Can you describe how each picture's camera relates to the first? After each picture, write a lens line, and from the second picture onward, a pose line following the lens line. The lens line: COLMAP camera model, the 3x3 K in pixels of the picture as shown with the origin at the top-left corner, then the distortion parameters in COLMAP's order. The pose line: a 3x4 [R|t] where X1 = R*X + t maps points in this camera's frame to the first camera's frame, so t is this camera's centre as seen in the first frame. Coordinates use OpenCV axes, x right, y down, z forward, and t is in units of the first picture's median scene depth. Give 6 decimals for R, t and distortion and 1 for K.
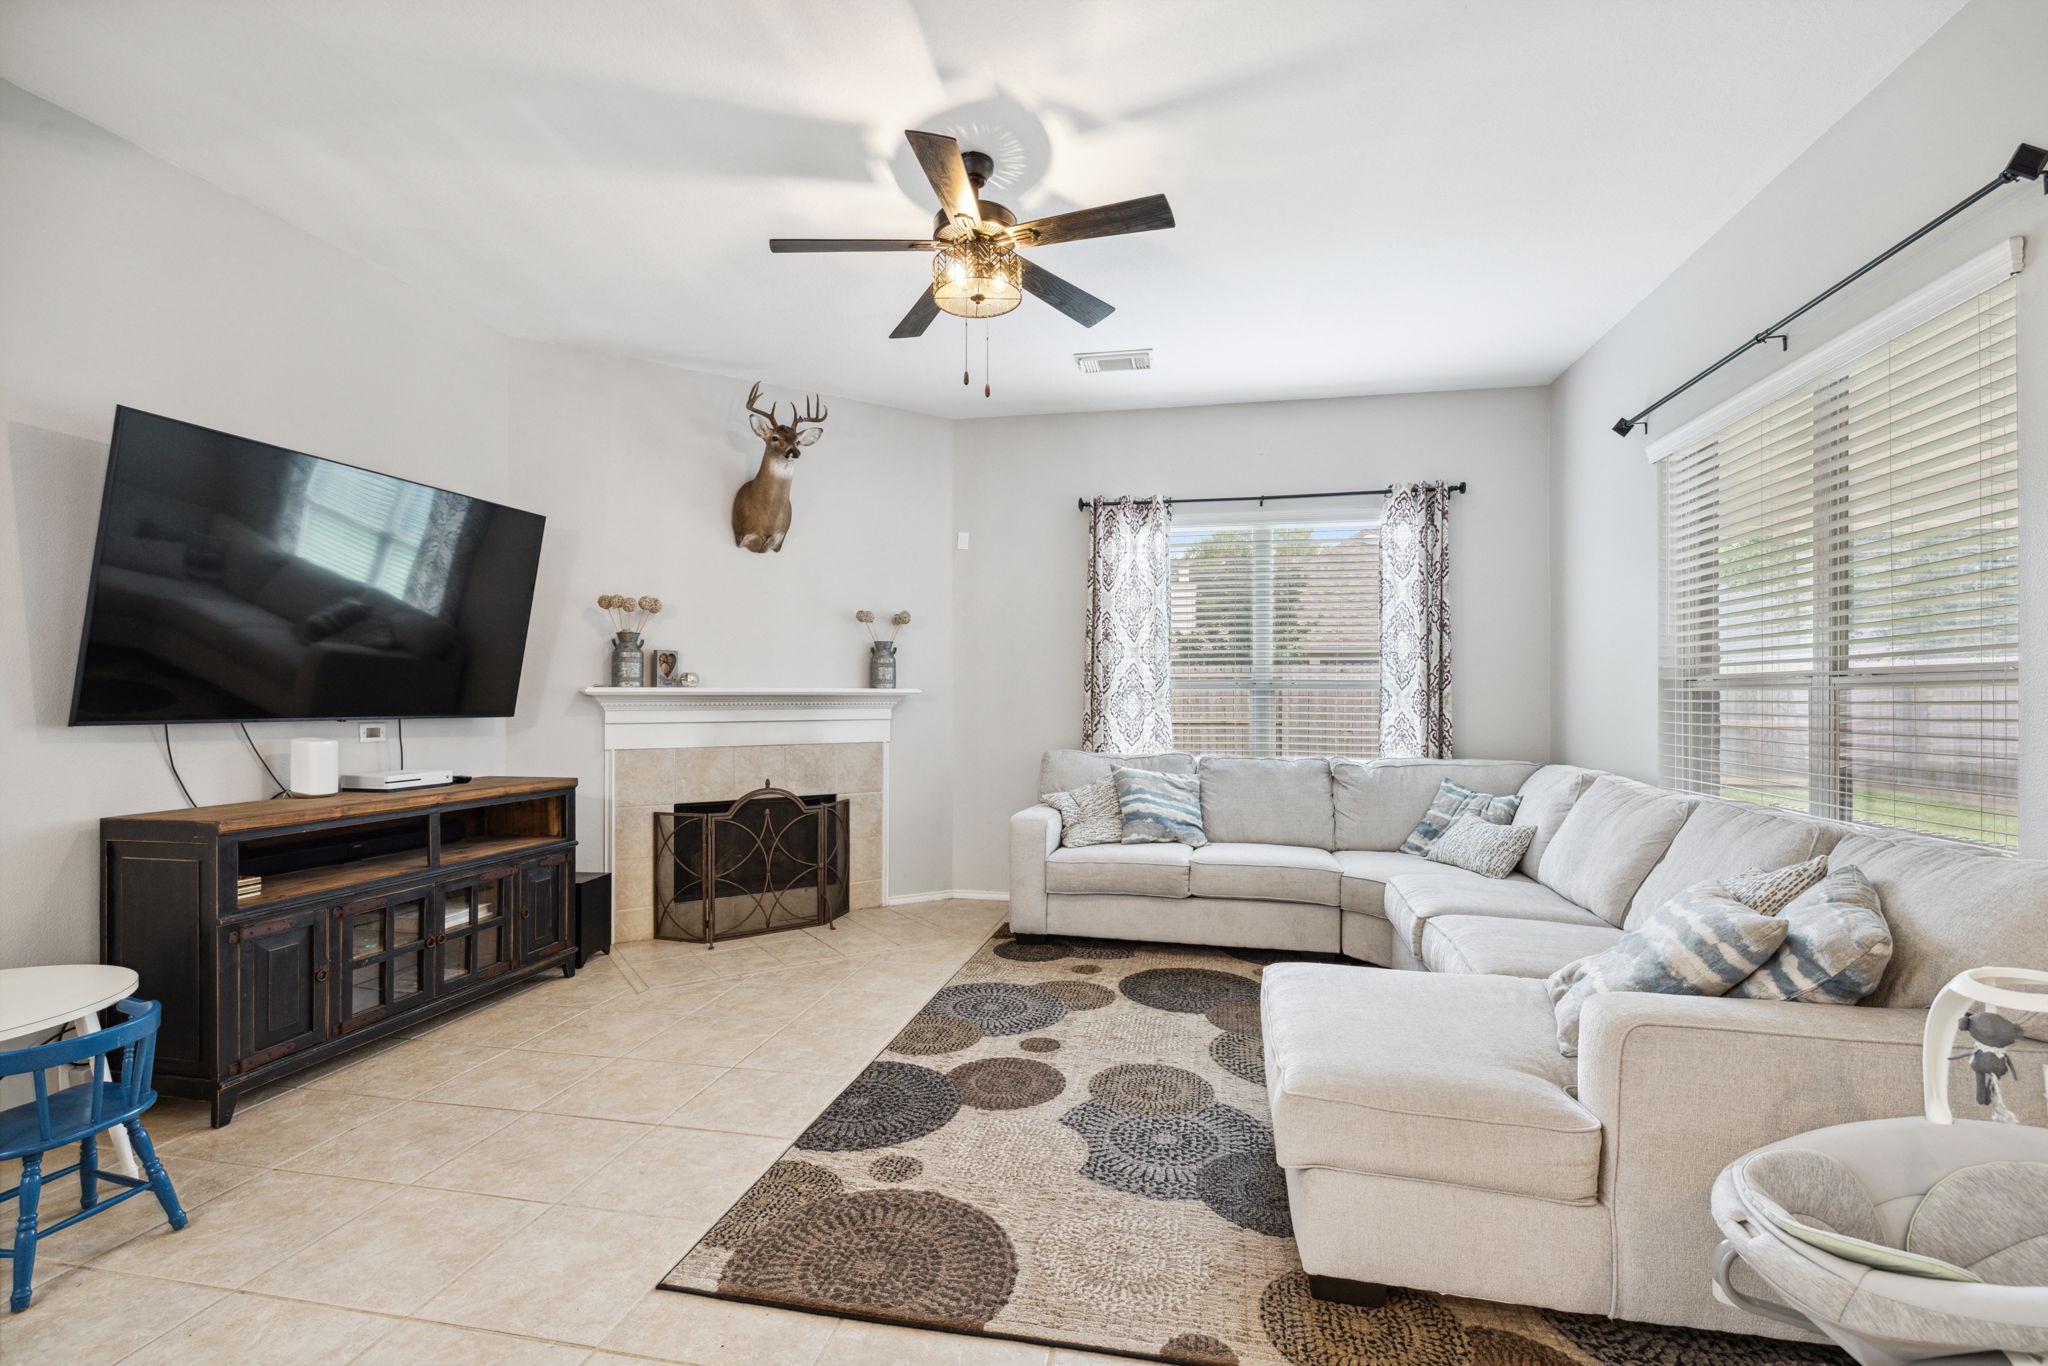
lens RADIAL K [[914.8, 0, 1029.5], [0, 914.8, 690.0], [0, 0, 1]] dist [-0.003169, -0.000522]
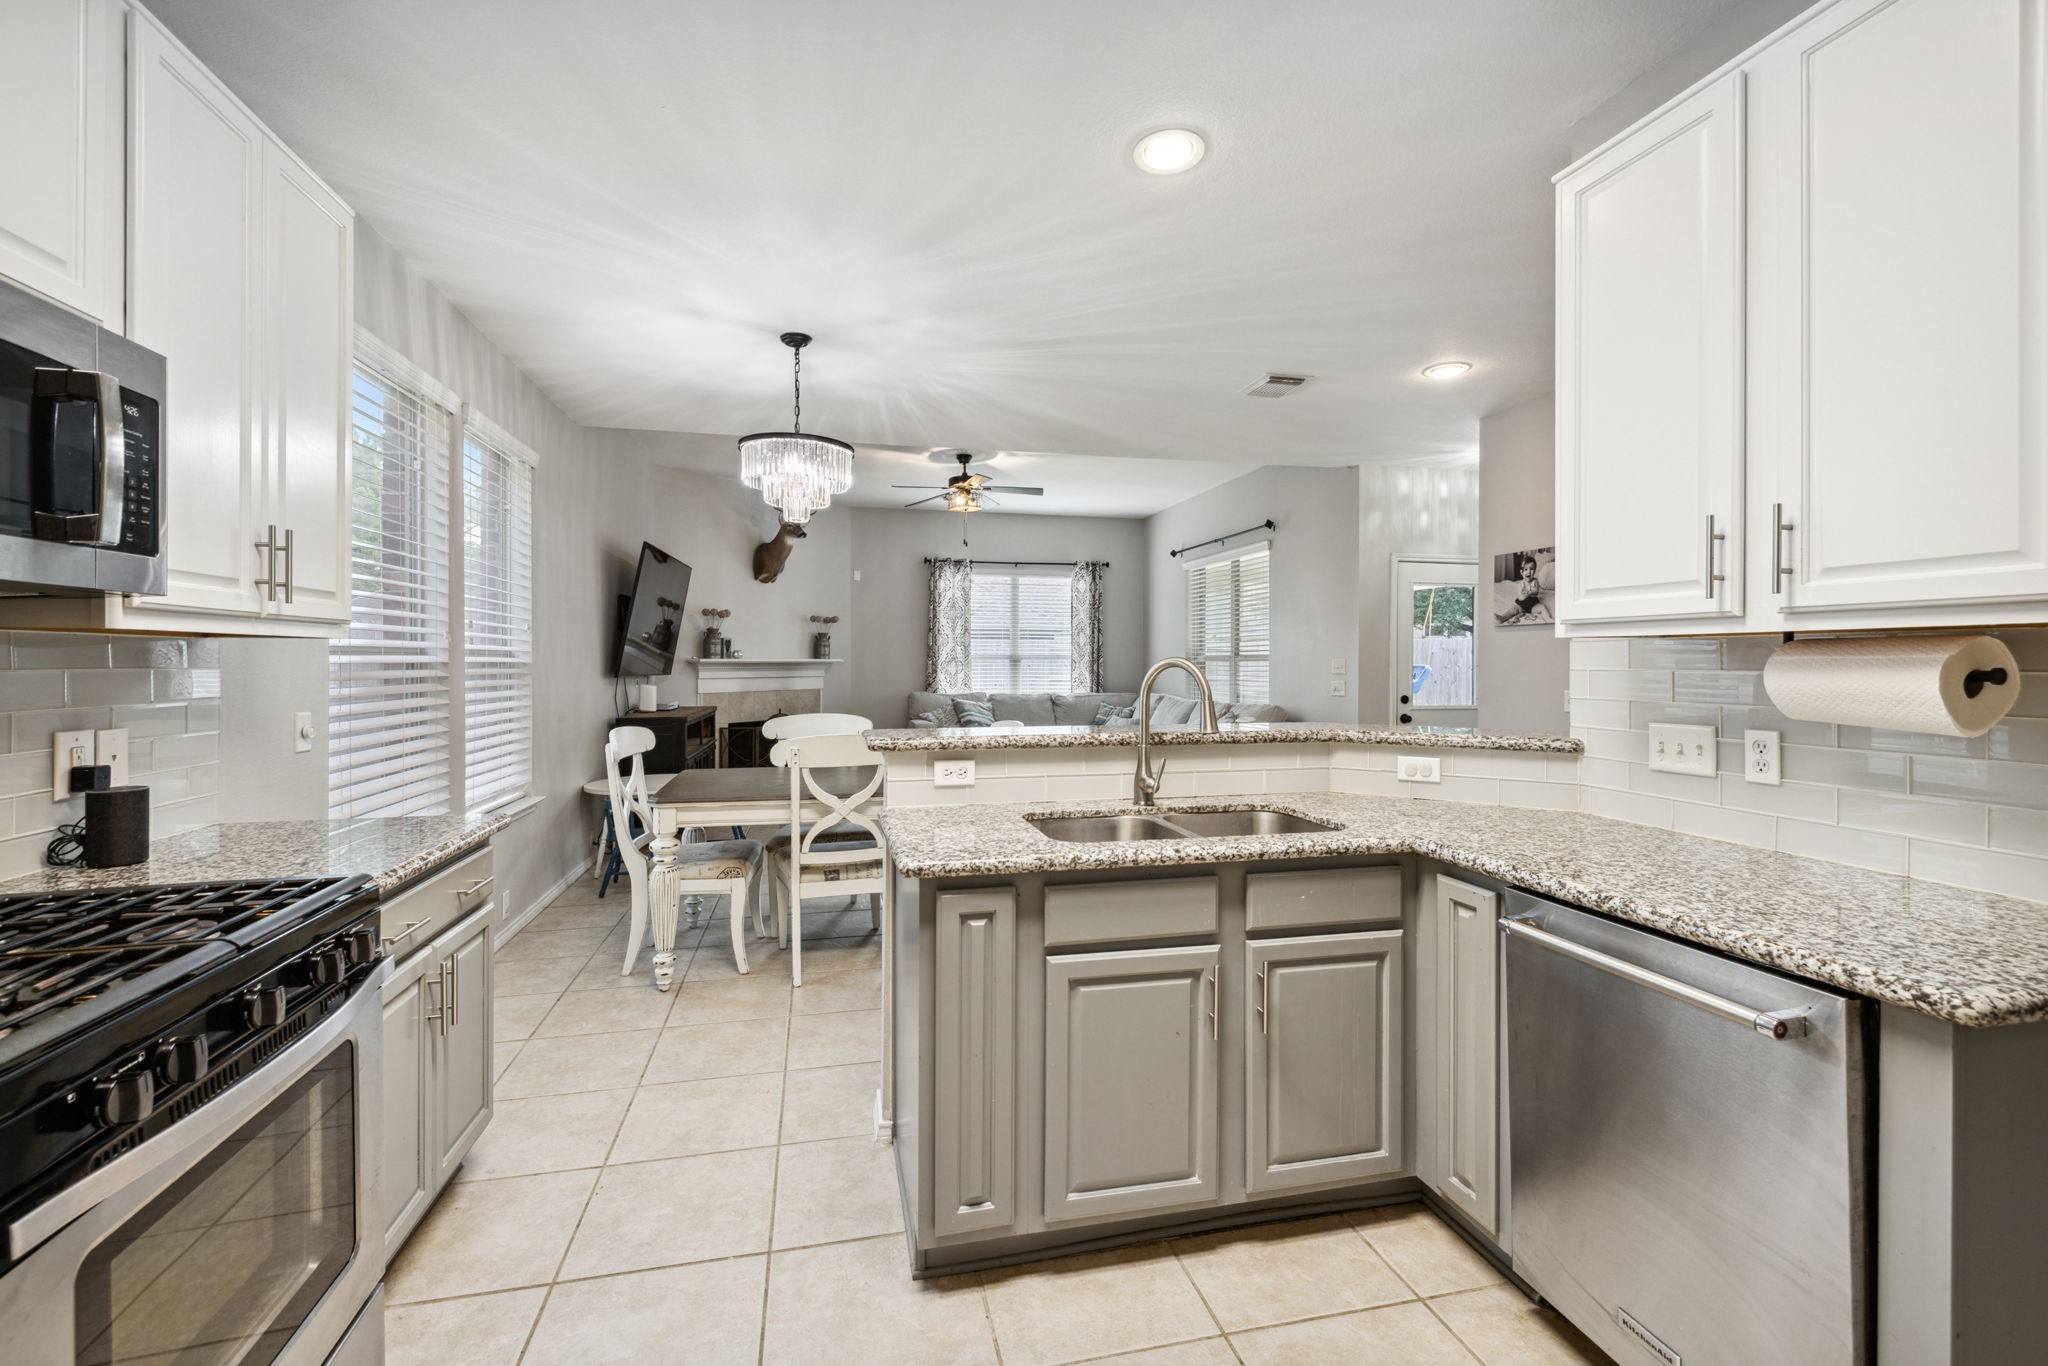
lens RADIAL K [[871.0, 0, 1021.2], [0, 871.0, 657.3], [0, 0, 1]] dist [0.000369, 0.000323]
pose [[0.912807, 0.002118, 0.408385, -0.589678], [-0.003582, 0.999990, 0.002820, -0.013142], [-0.408375, -0.004037, 0.912806, -0.841872]]
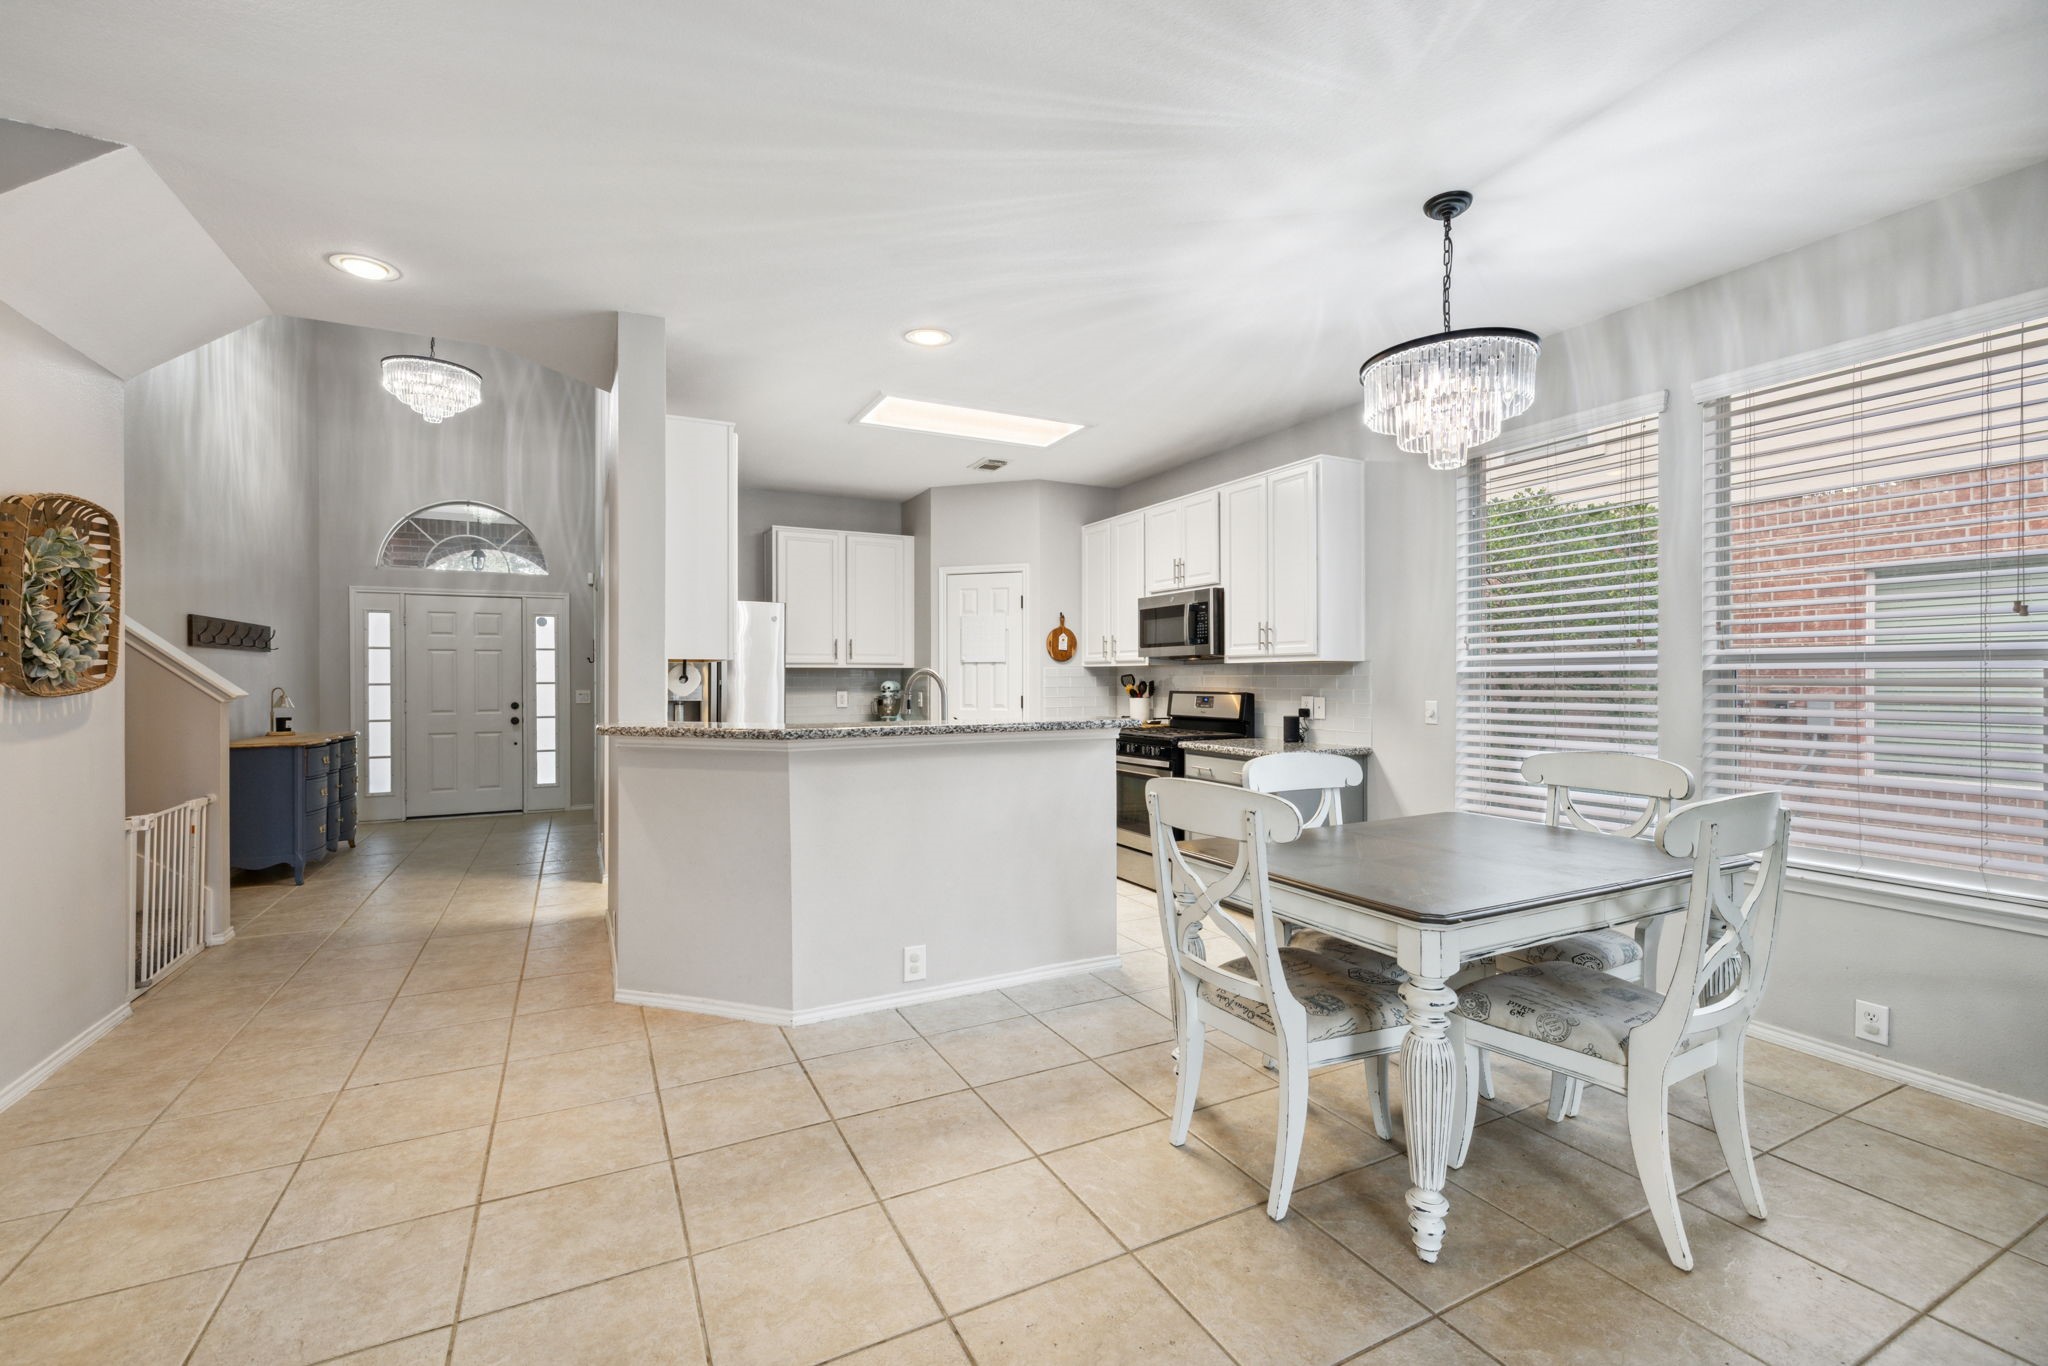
lens RADIAL K [[871.0, 0, 1012.0], [0, 871.0, 681.3], [0, 0, 1]] dist [0.000369, 0.000323]
pose [[-0.785569, 0.003797, -0.618762, 0.152185], [0.005474, 0.999985, -0.000814, 0.002281], [0.618750, -0.004027, -0.785578, 0.300201]]
